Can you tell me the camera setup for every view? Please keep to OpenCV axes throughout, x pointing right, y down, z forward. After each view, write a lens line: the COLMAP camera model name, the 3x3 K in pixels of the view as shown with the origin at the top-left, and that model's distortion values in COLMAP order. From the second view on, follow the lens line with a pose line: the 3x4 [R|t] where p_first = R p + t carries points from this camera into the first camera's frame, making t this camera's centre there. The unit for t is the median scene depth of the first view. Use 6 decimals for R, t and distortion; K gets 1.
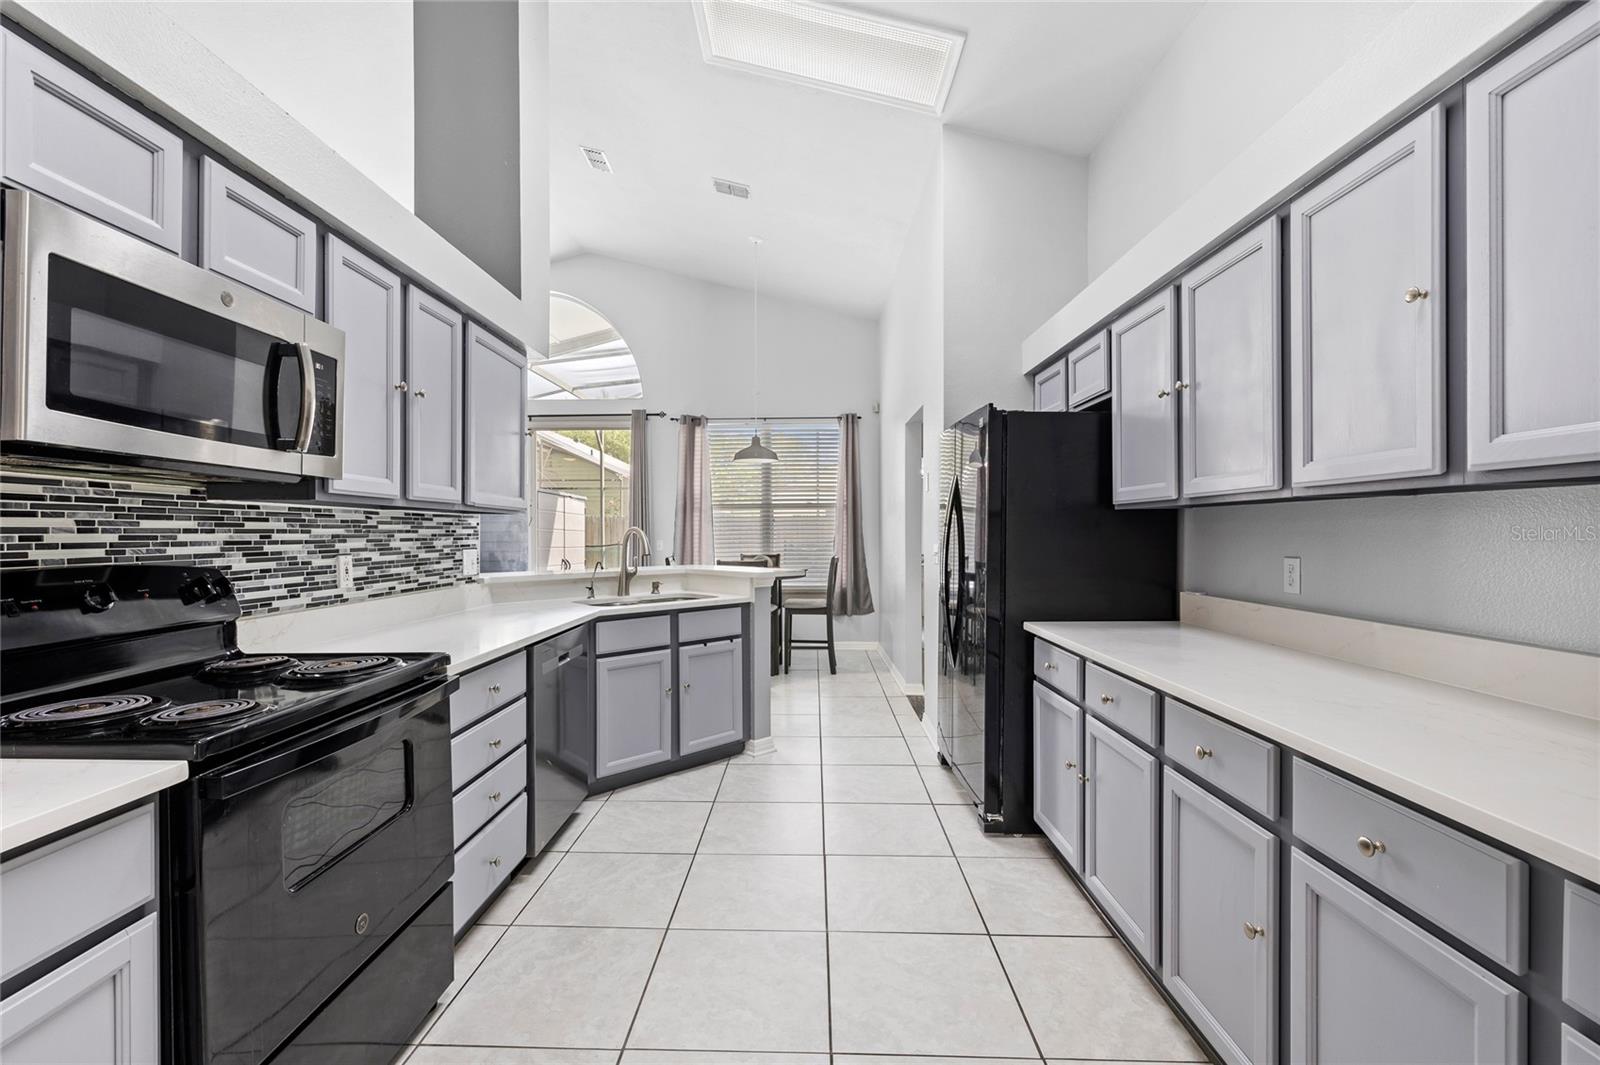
lens RADIAL K [[687.8, 0, 799.6], [0, 687.8, 535.3], [0, 0, 1]] dist [-0.004675, 0.001891]
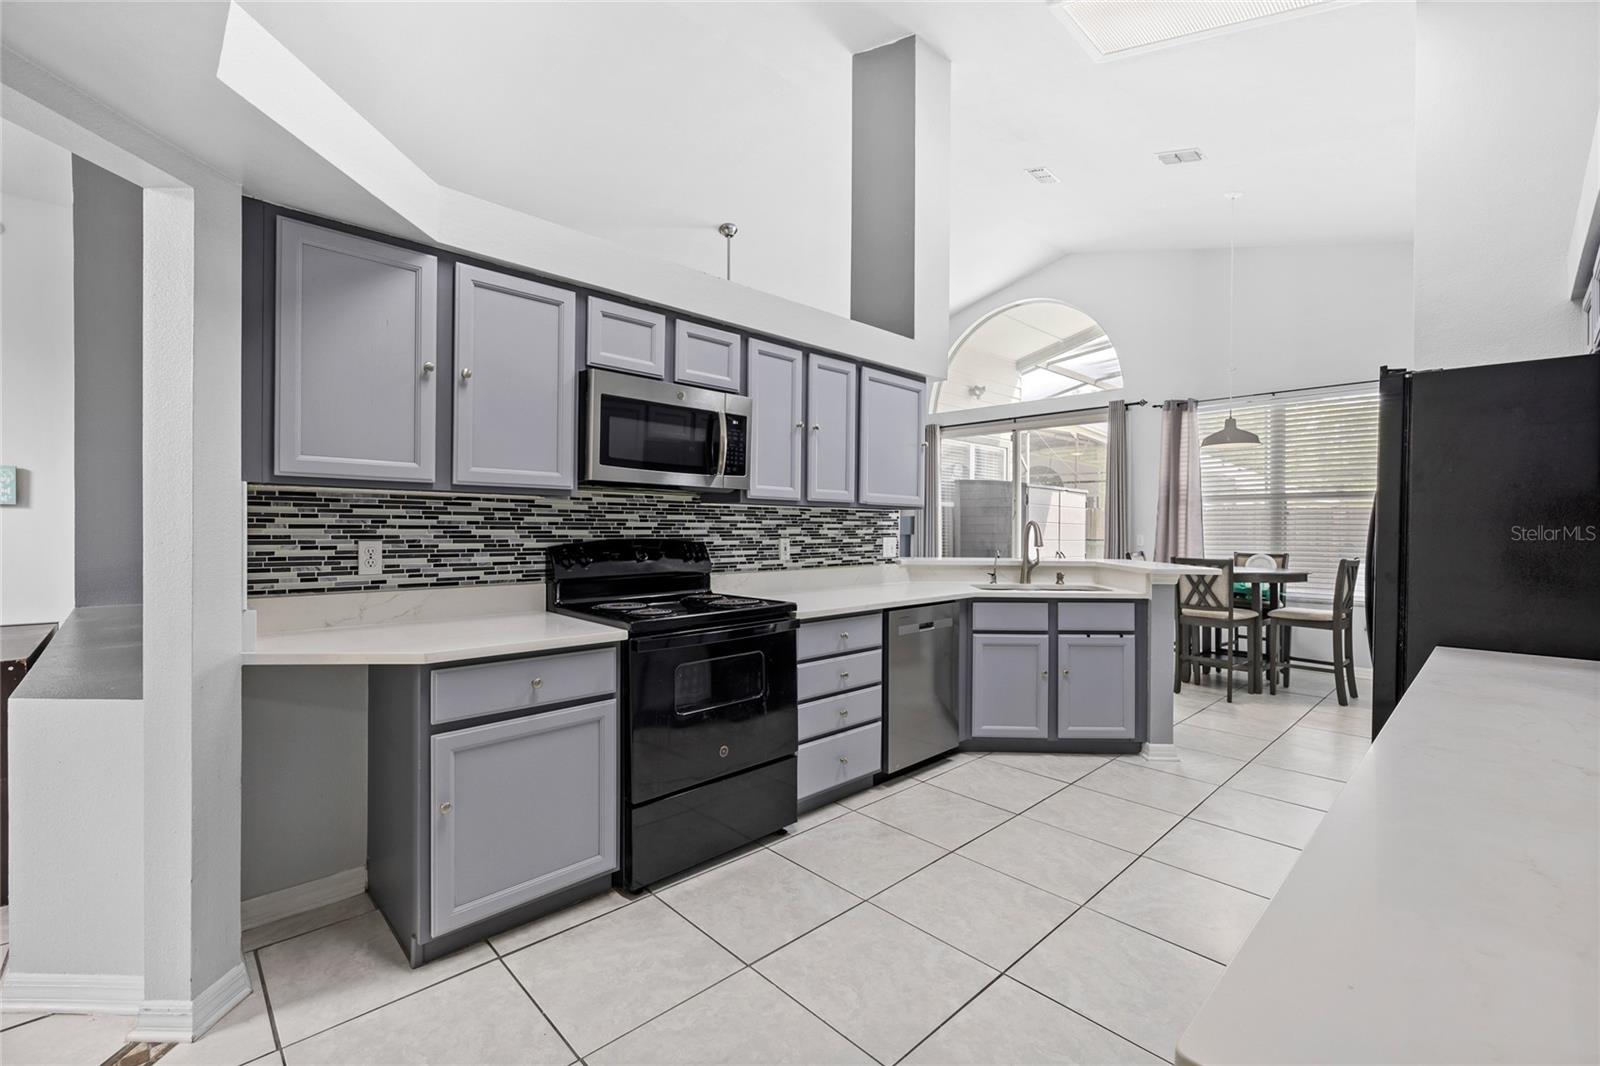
lens RADIAL K [[687.8, 0, 789.1], [0, 687.8, 528.1], [0, 0, 1]] dist [-0.004675, 0.001891]
pose [[0.701264, 0.011937, -0.712802, 0.385284], [-0.012798, 0.999909, 0.004155, 0.000509], [0.712787, 0.006209, 0.701353, -0.048920]]
